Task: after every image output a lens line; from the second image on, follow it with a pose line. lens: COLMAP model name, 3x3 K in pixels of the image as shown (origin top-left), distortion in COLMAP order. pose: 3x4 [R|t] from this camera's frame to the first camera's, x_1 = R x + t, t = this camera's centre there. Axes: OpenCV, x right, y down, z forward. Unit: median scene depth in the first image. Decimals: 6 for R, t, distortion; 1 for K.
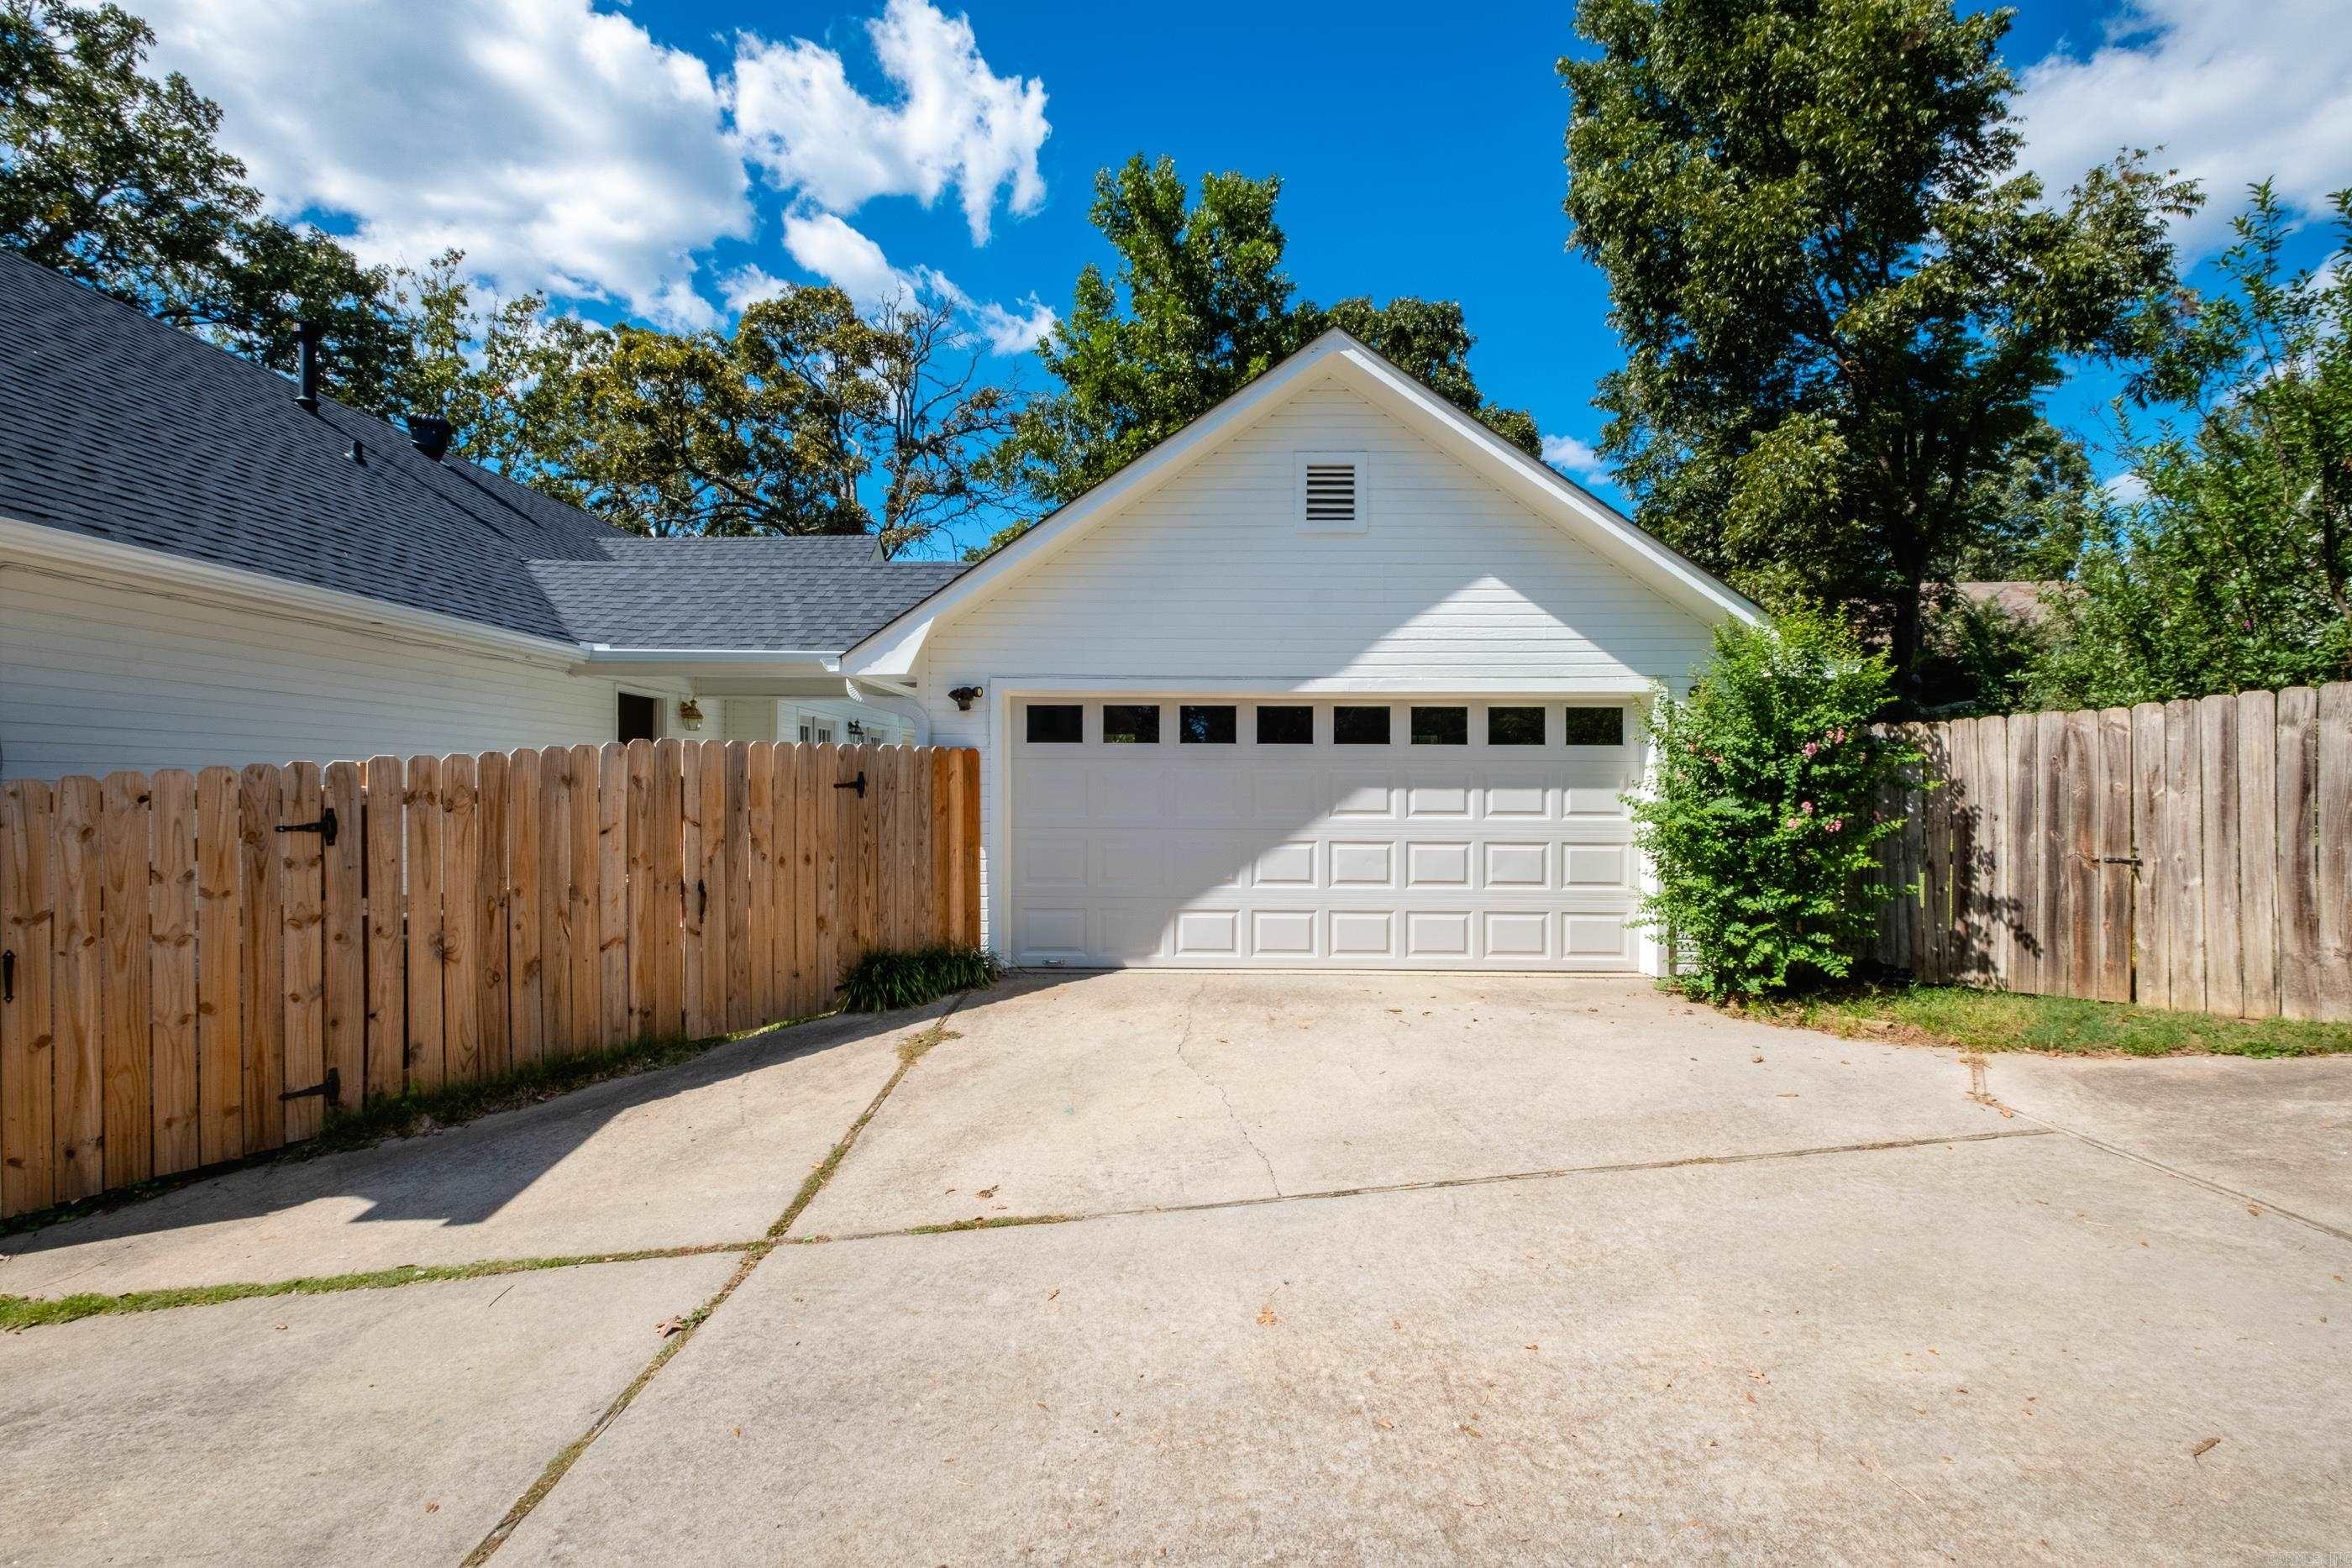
lens RADIAL K [[1013.9, 0, 1174.7], [0, 1013.9, 794.1], [0, 0, 1]] dist [0.000455, -0.000688]
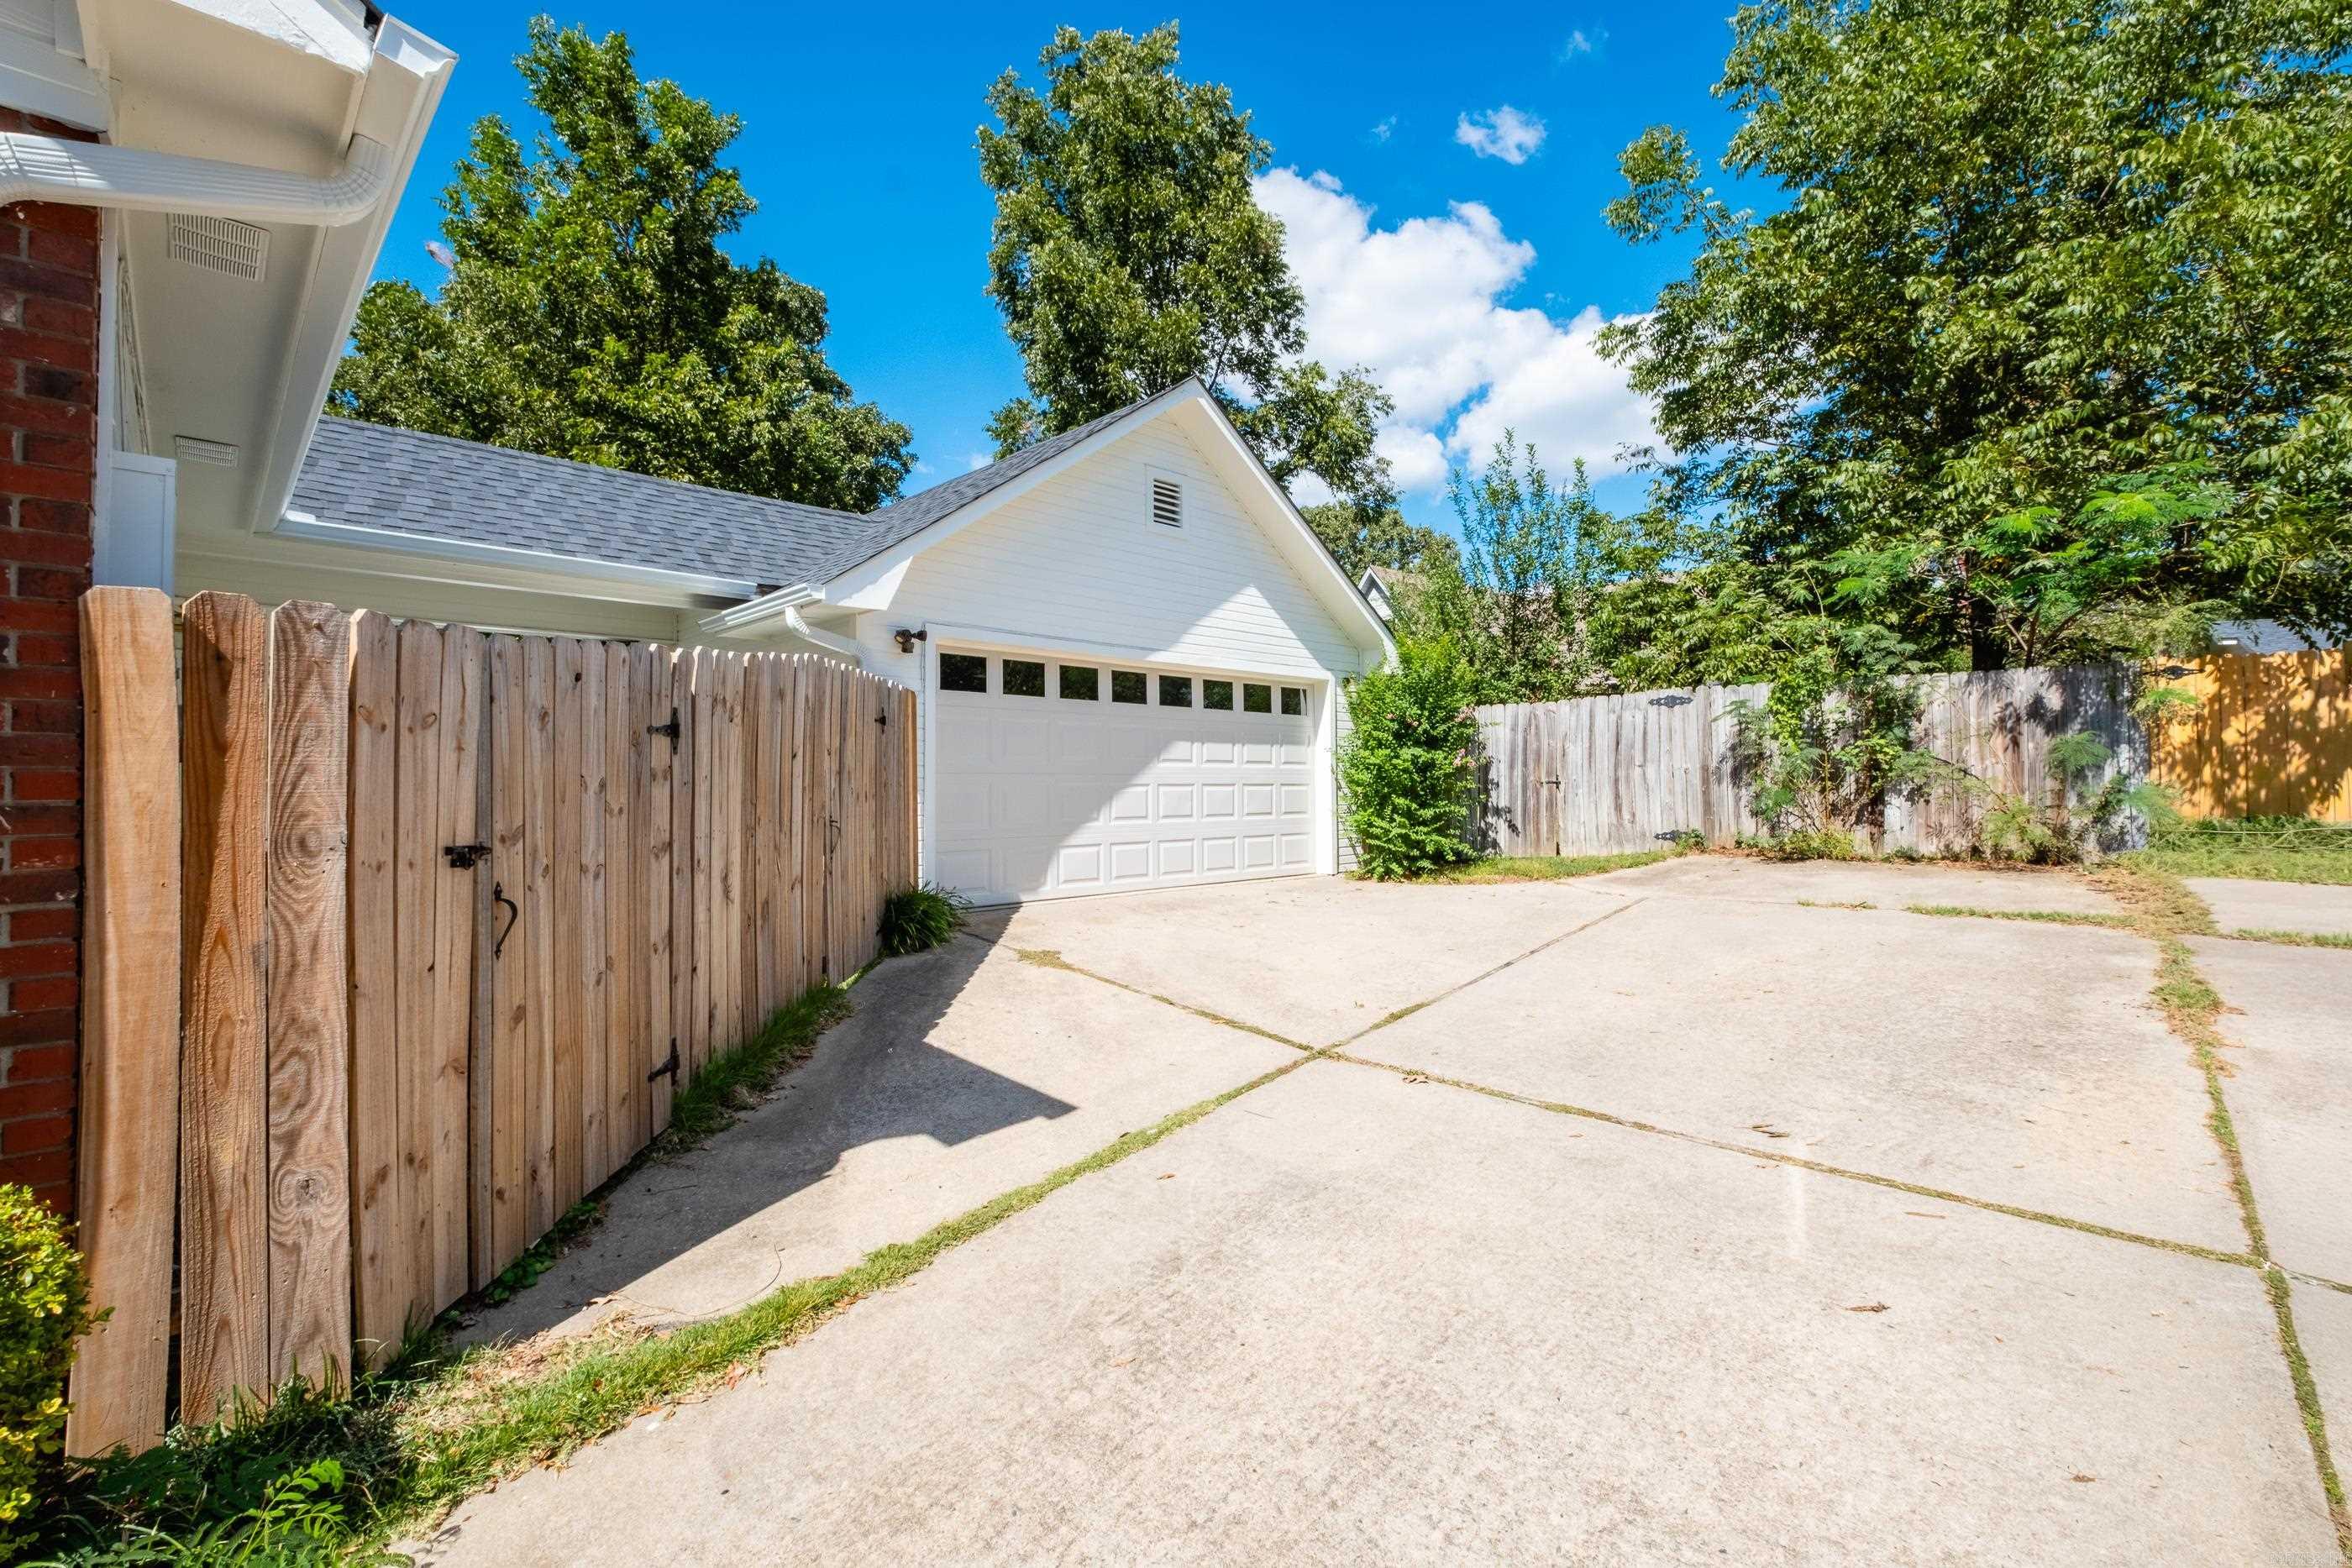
lens RADIAL K [[1027.9, 0, 1176.0], [0, 1027.9, 784.0], [0, 0, 1]] dist [0.001314, -0.000327]
pose [[0.707962, -0.006361, 0.706222, -0.875627], [0.012758, 0.999911, -0.003783, 0.063059], [-0.706136, 0.011688, 0.707980, 0.120045]]
